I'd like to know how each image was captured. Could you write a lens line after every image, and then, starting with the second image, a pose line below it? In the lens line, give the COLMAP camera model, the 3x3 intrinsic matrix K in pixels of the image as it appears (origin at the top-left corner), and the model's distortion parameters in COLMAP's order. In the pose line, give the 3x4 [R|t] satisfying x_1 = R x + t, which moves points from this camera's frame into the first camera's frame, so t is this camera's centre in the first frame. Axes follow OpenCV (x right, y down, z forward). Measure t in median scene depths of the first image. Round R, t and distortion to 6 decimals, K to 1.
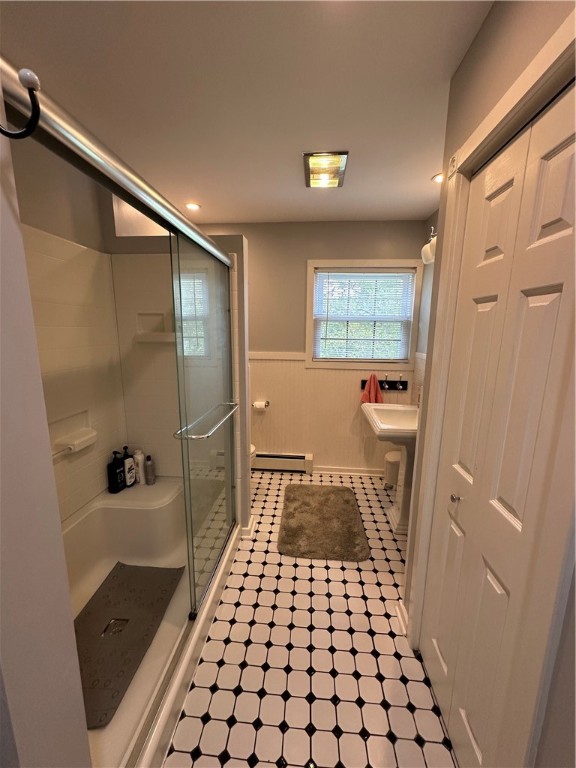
lens RADIAL K [[306.1, 0, 289.1], [0, 306.1, 384.6], [0, 0, 1]] dist [-0.000358, -0.000389]
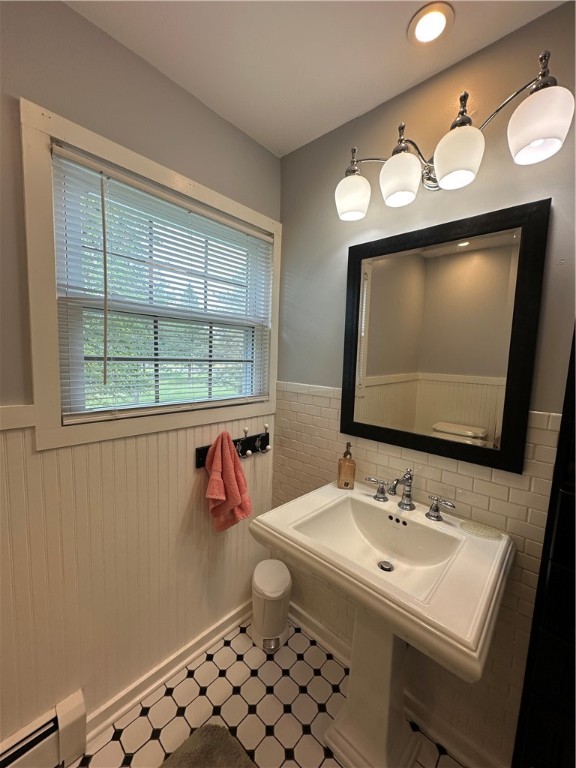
lens RADIAL K [[305.8, 0, 289.4], [0, 305.8, 380.8], [0, 0, 1]] dist [-0.002163, 0.000336]
pose [[0.610965, -0.063141, 0.789136, -0.030860], [0.112696, 0.993599, -0.007751, -0.096297], [-0.783595, 0.093668, 0.614170, 0.610604]]
